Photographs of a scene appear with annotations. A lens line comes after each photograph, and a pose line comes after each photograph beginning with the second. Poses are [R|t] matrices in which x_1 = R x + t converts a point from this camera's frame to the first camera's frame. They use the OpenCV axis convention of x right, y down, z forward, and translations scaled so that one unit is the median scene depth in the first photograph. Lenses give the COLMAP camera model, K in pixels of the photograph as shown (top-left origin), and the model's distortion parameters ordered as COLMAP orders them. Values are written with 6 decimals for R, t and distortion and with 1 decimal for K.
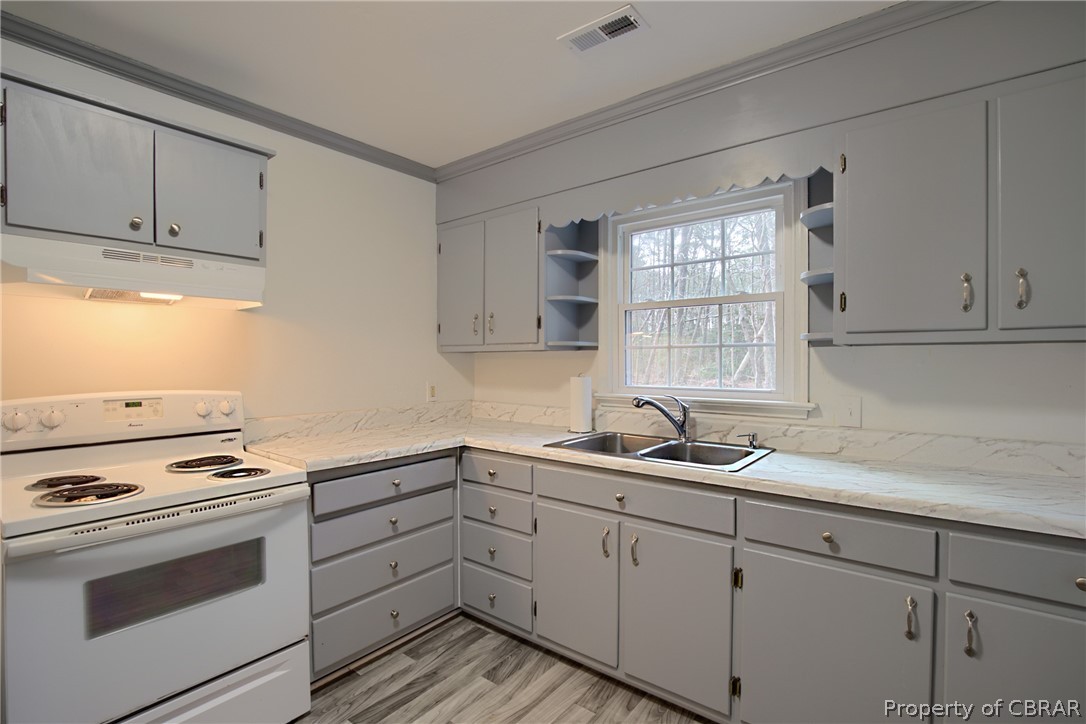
lens RADIAL K [[497.9, 0, 557.1], [0, 497.9, 365.4], [0, 0, 1]] dist [-0.023653, -0.000376]
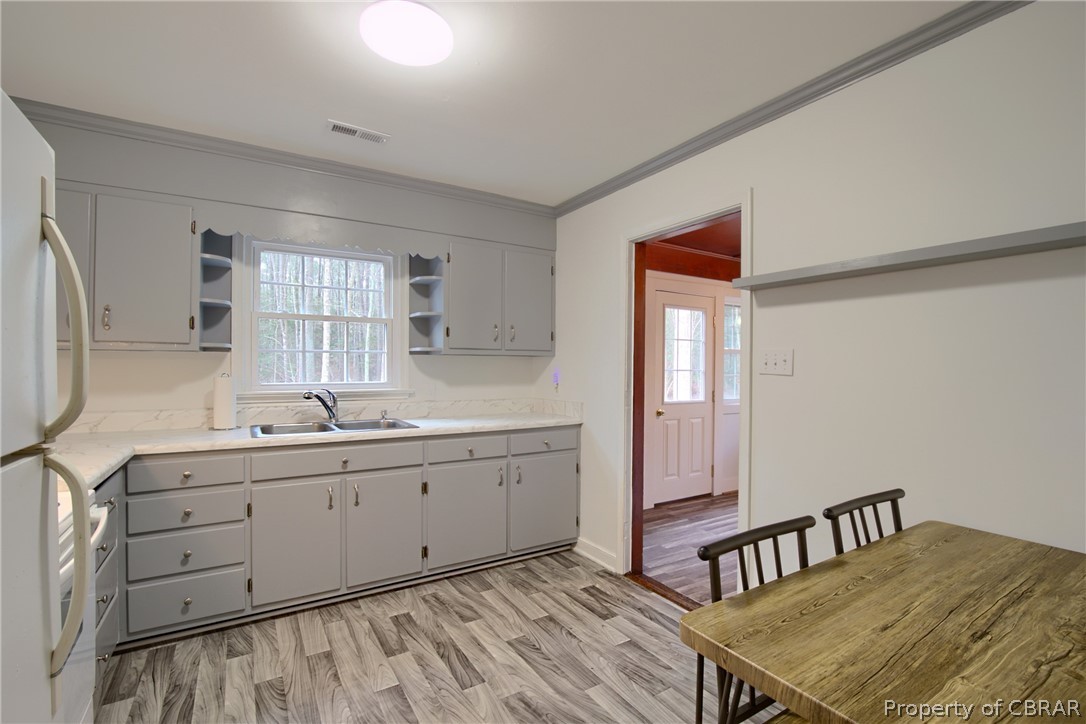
lens RADIAL K [[497.9, 0, 557.1], [0, 497.9, 365.4], [0, 0, 1]] dist [-0.023653, -0.000376]
pose [[0.333425, 0.002498, 0.942773, -0.847901], [0.002777, 0.999990, -0.003631, 0.005602], [-0.942773, 0.003829, 0.333414, -0.015530]]
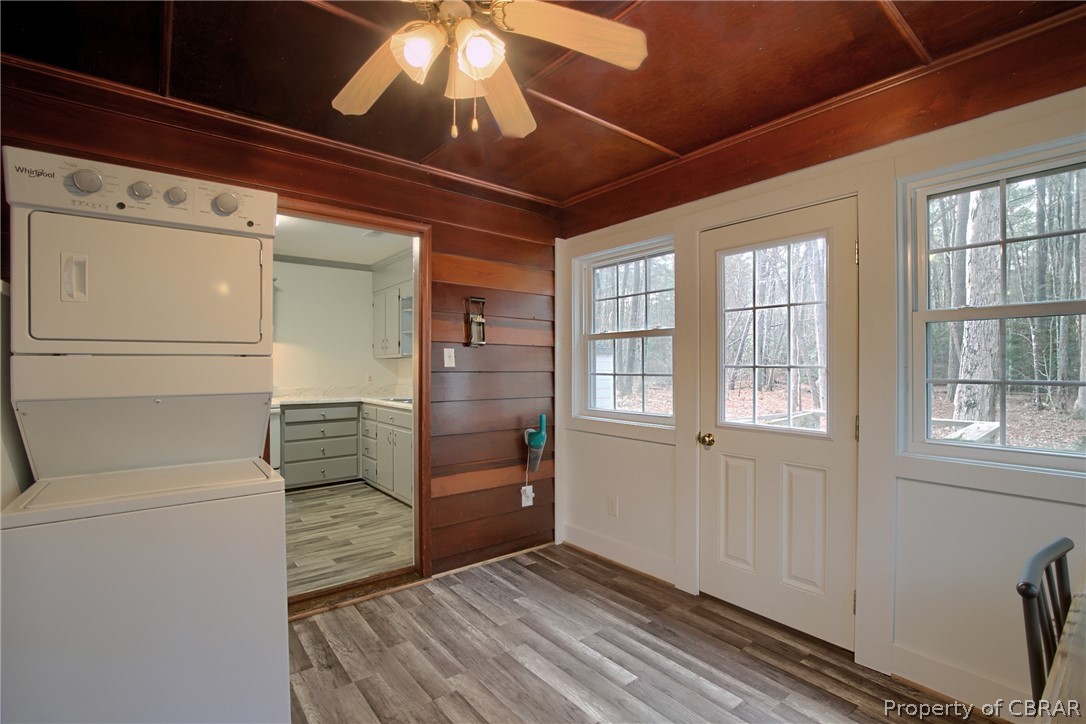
lens RADIAL K [[497.9, 0, 557.1], [0, 497.9, 365.4], [0, 0, 1]] dist [-0.023653, -0.000376]
pose [[0.975674, -0.000014, -0.219225, 1.248380], [-0.003112, 0.999898, -0.013913, 0.034990], [0.219203, 0.014256, 0.975575, -1.029569]]
